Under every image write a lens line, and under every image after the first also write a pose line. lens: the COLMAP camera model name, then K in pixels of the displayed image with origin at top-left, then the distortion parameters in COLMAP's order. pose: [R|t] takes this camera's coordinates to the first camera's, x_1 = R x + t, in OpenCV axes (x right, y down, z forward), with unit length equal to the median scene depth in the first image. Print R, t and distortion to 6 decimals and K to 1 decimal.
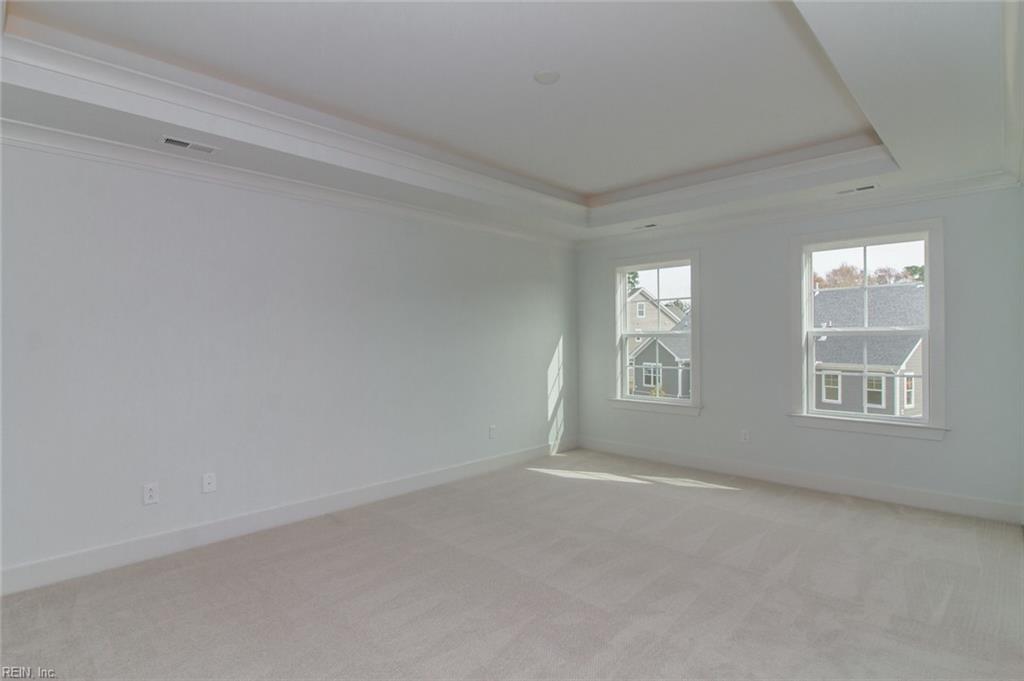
lens RADIAL K [[538.9, 0, 512.0], [0, 538.9, 340.5], [0, 0, 1]] dist [-0.001064, -0.000390]
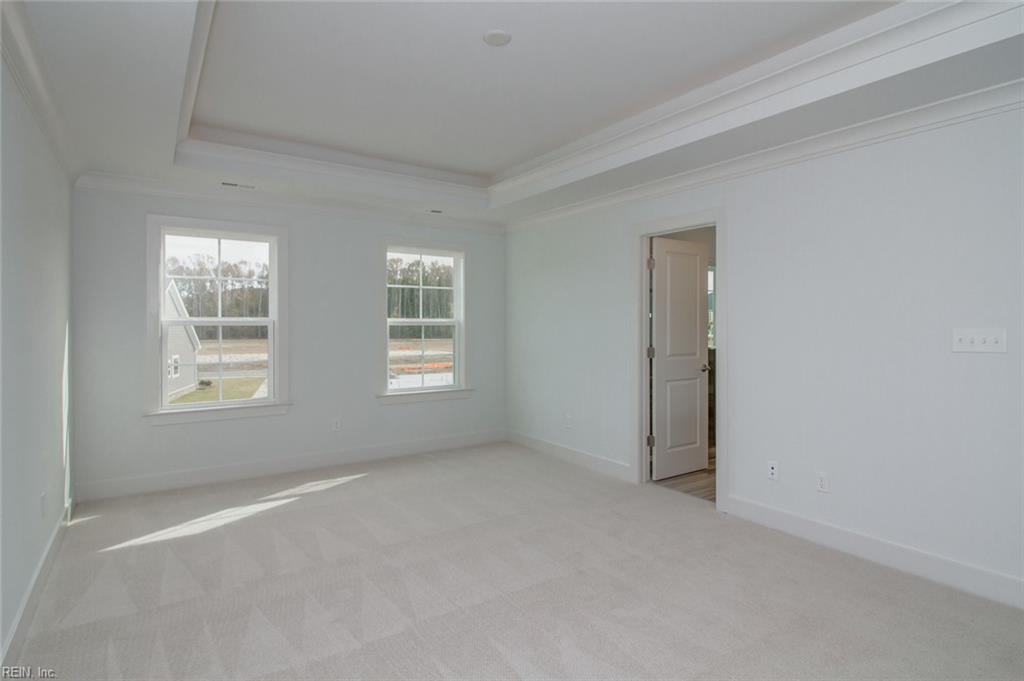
lens RADIAL K [[529.1, 0, 527.4], [0, 529.1, 338.1], [0, 0, 1]] dist [0.001345, -0.006901]
pose [[0.182888, -0.016472, 0.982996, -0.259199], [0.003240, 0.999864, 0.016152, 0.000649], [-0.983128, 0.000230, 0.182917, 0.260665]]
